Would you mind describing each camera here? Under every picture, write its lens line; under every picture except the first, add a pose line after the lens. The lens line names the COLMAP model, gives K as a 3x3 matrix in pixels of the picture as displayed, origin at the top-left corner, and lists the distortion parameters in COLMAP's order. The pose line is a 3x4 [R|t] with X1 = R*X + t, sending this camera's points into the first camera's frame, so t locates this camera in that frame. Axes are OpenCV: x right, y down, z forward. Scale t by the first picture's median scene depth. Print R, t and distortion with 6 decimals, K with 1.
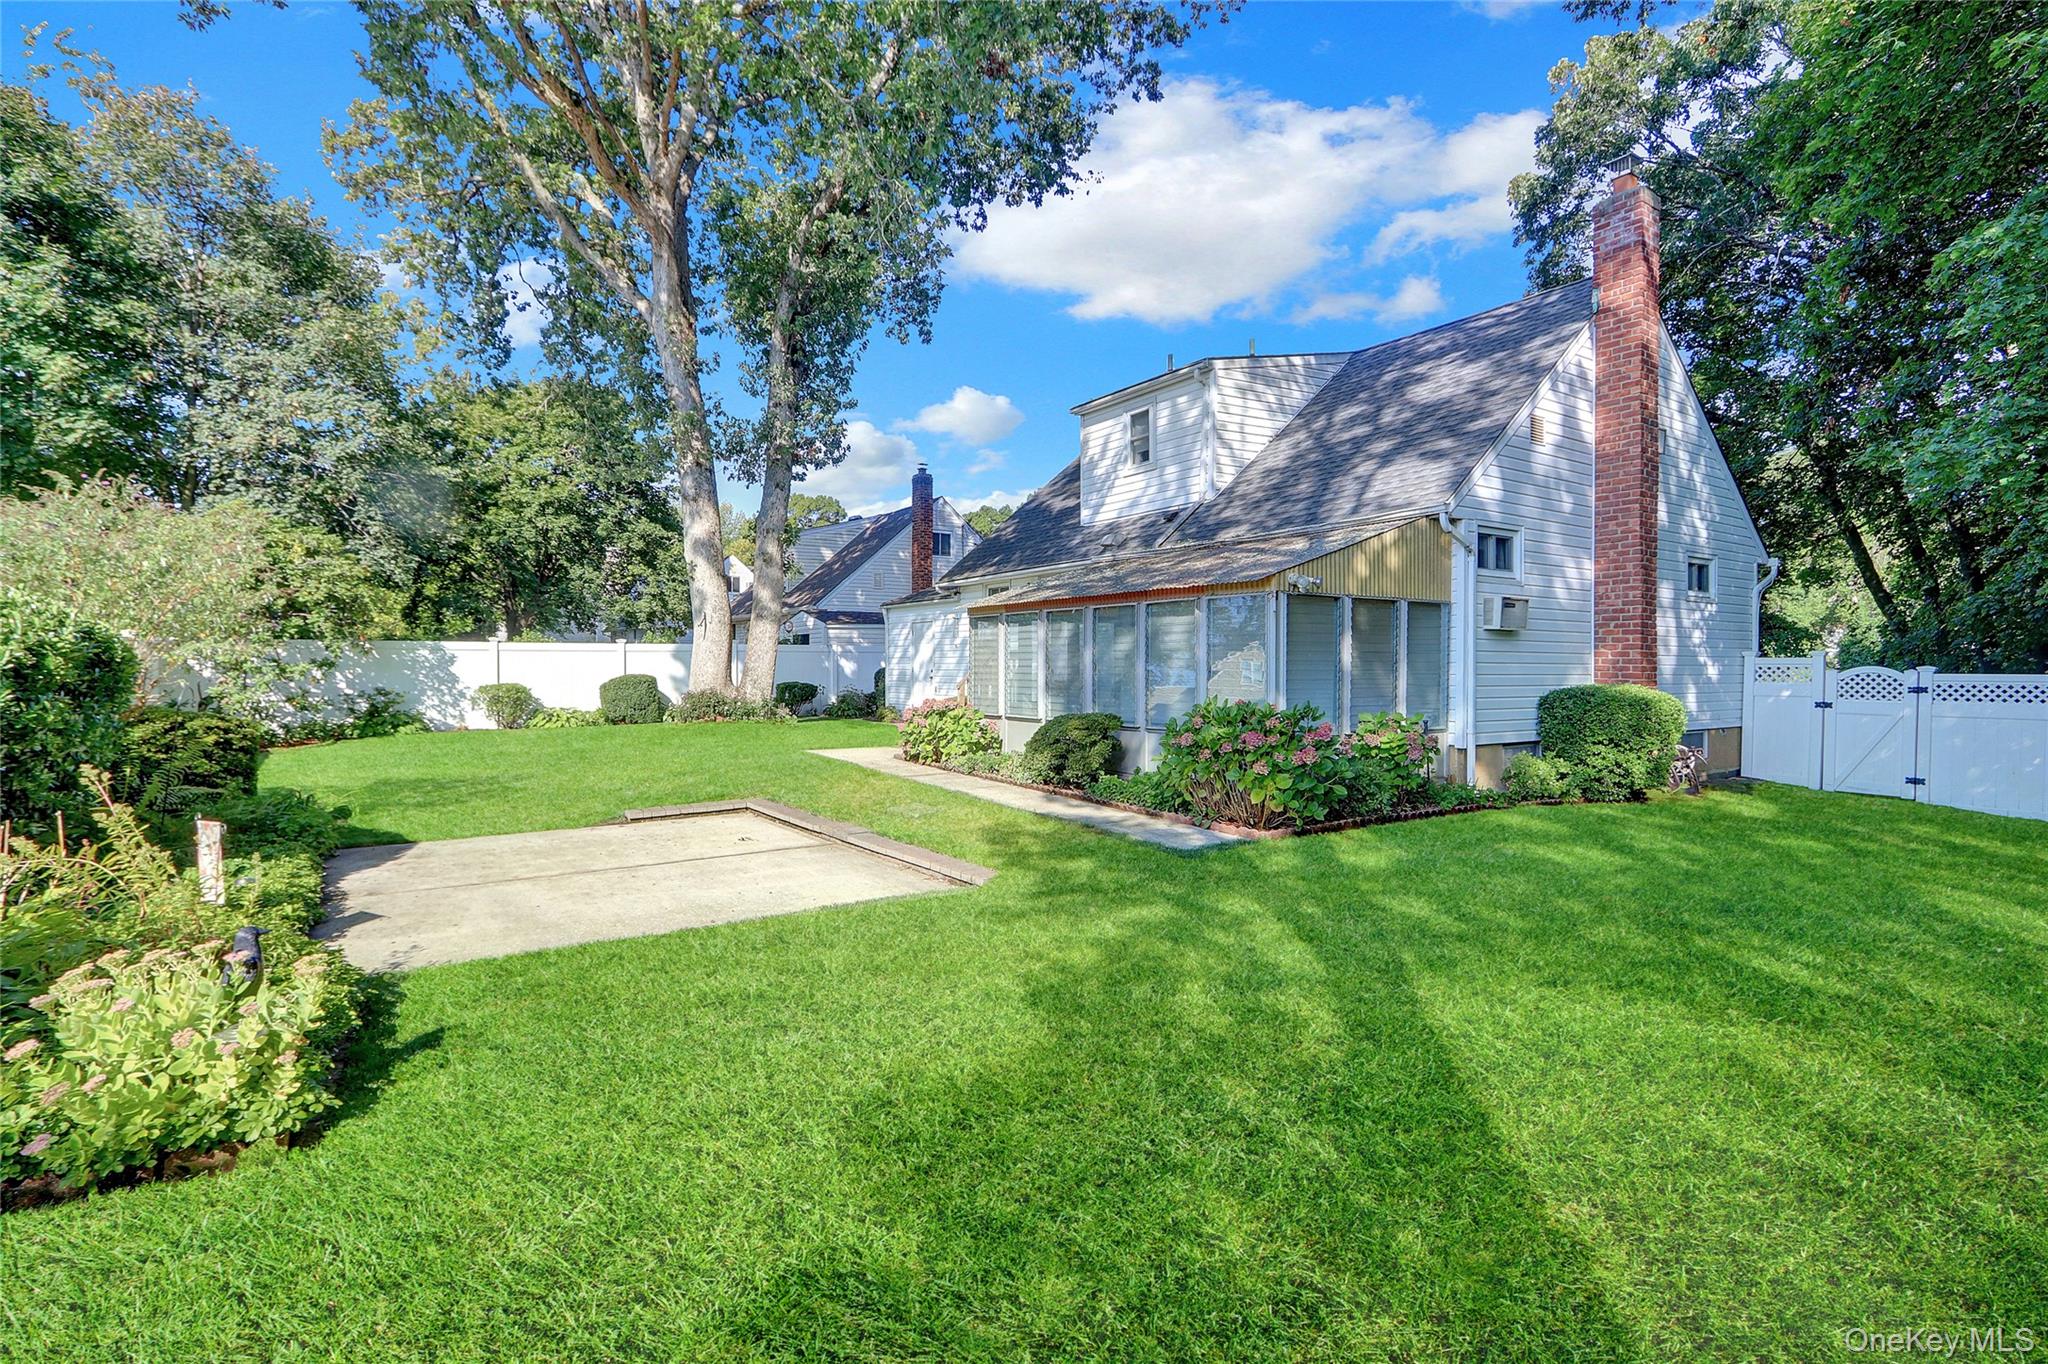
lens RADIAL K [[969.2, 0, 1015.7], [0, 969.2, 682.8], [0, 0, 1]] dist [-0.023072, 0.004267]
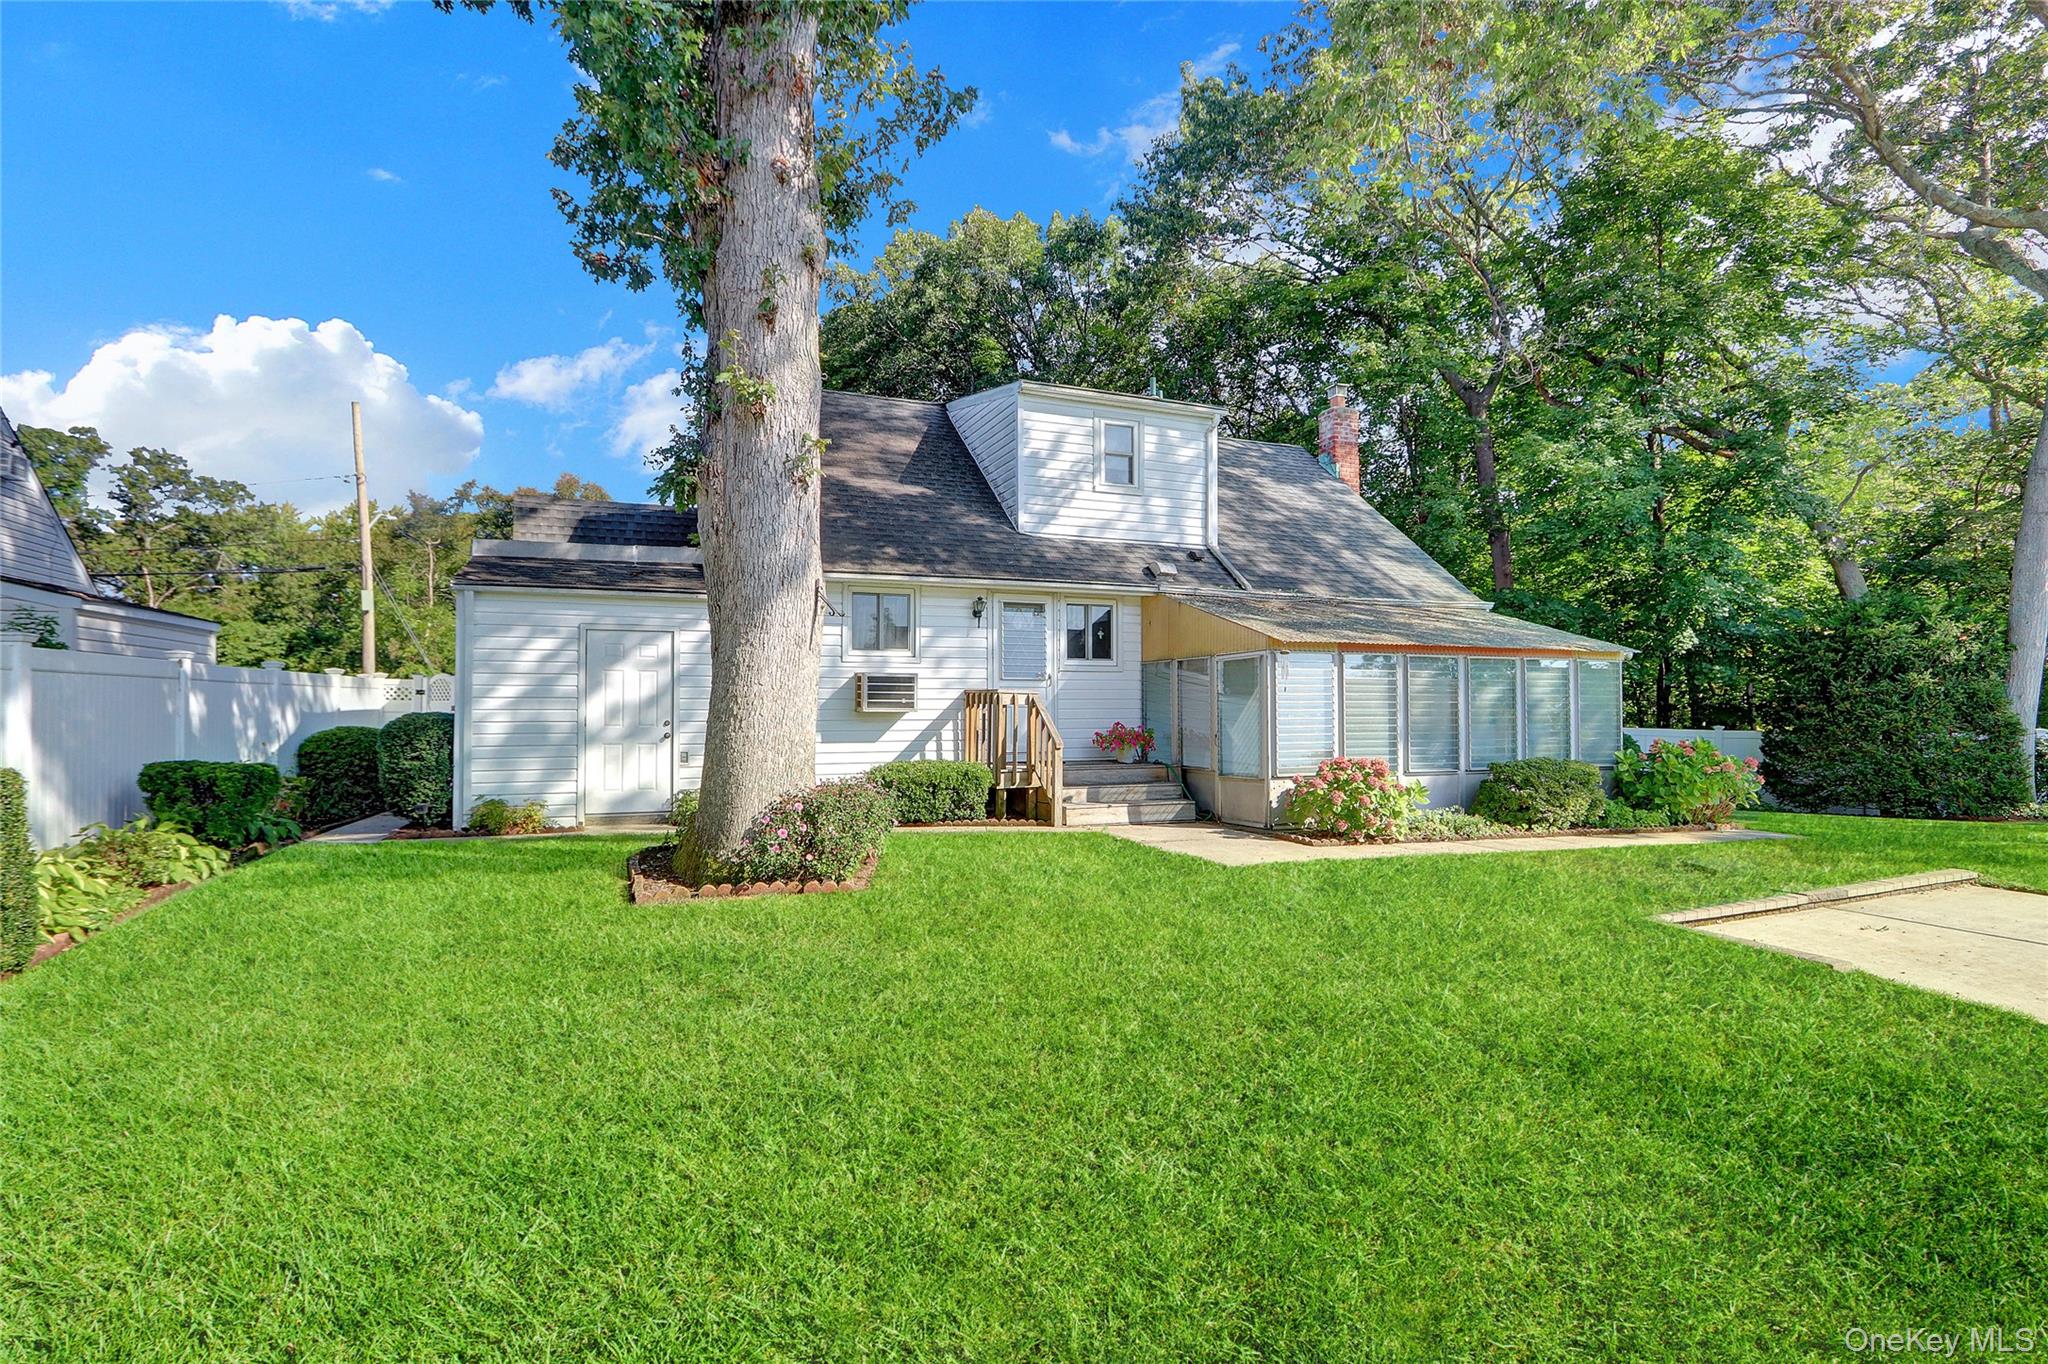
lens RADIAL K [[969.2, 0, 990.5], [0, 969.2, 681.1], [0, 0, 1]] dist [-0.023072, 0.004267]
pose [[0.218058, 0.025660, 0.975598, -0.744709], [0.012111, 0.999506, -0.028996, -0.022852], [-0.975861, 0.018138, 0.217639, 0.919777]]
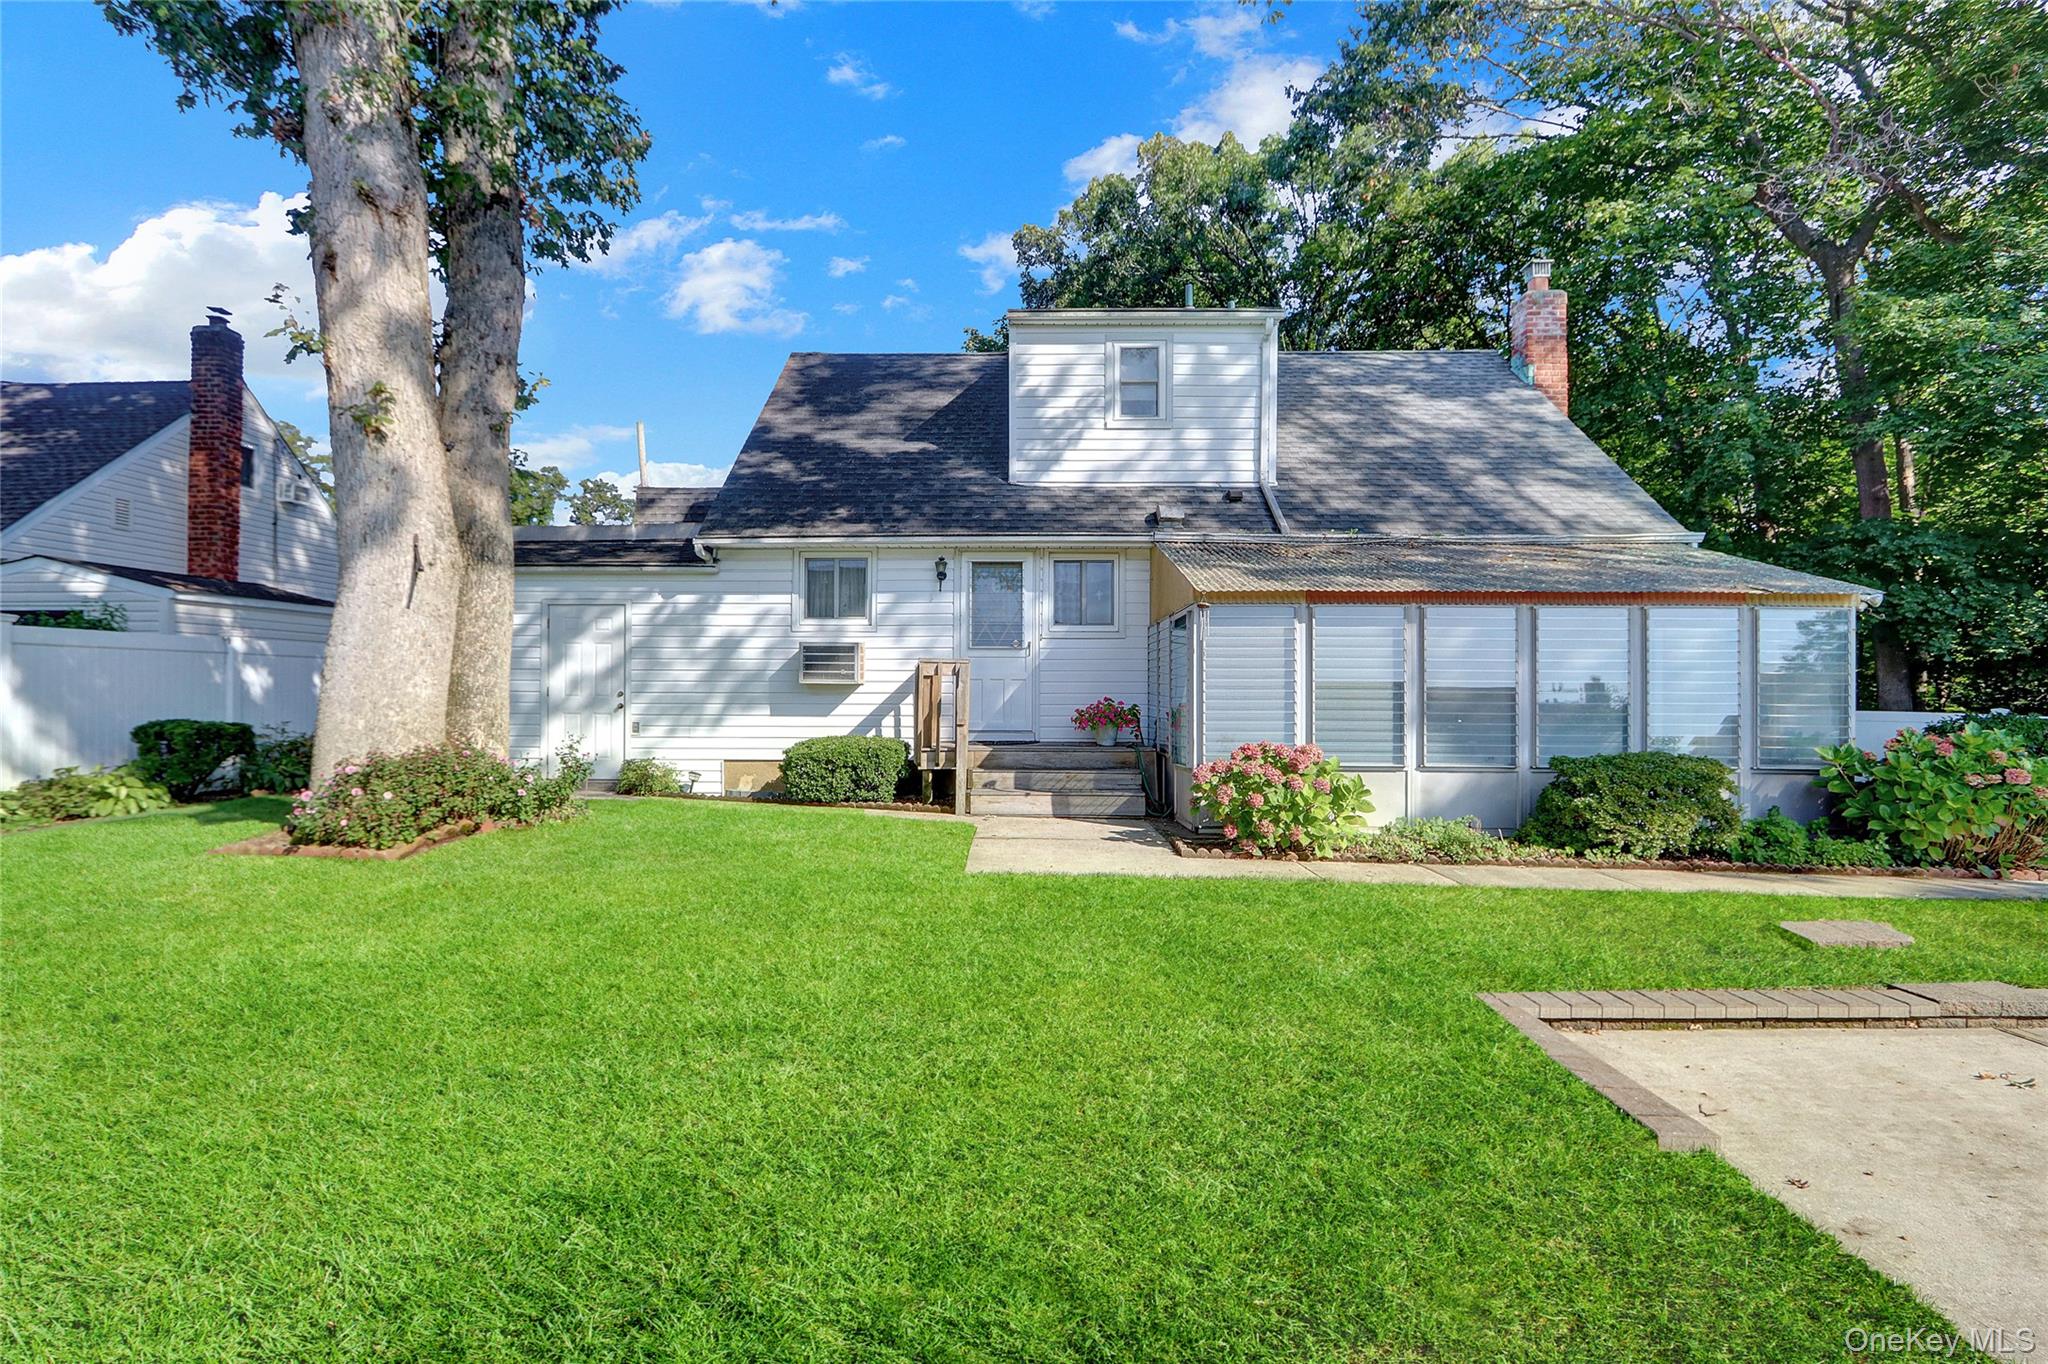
lens RADIAL K [[969.2, 0, 1020.7], [0, 969.2, 680.9], [0, 0, 1]] dist [-0.023072, 0.004267]
pose [[0.578116, 0.010704, 0.815885, -0.525309], [0.006786, 0.999816, -0.017926, -0.010495], [-0.815927, 0.015900, 0.577937, 0.644198]]
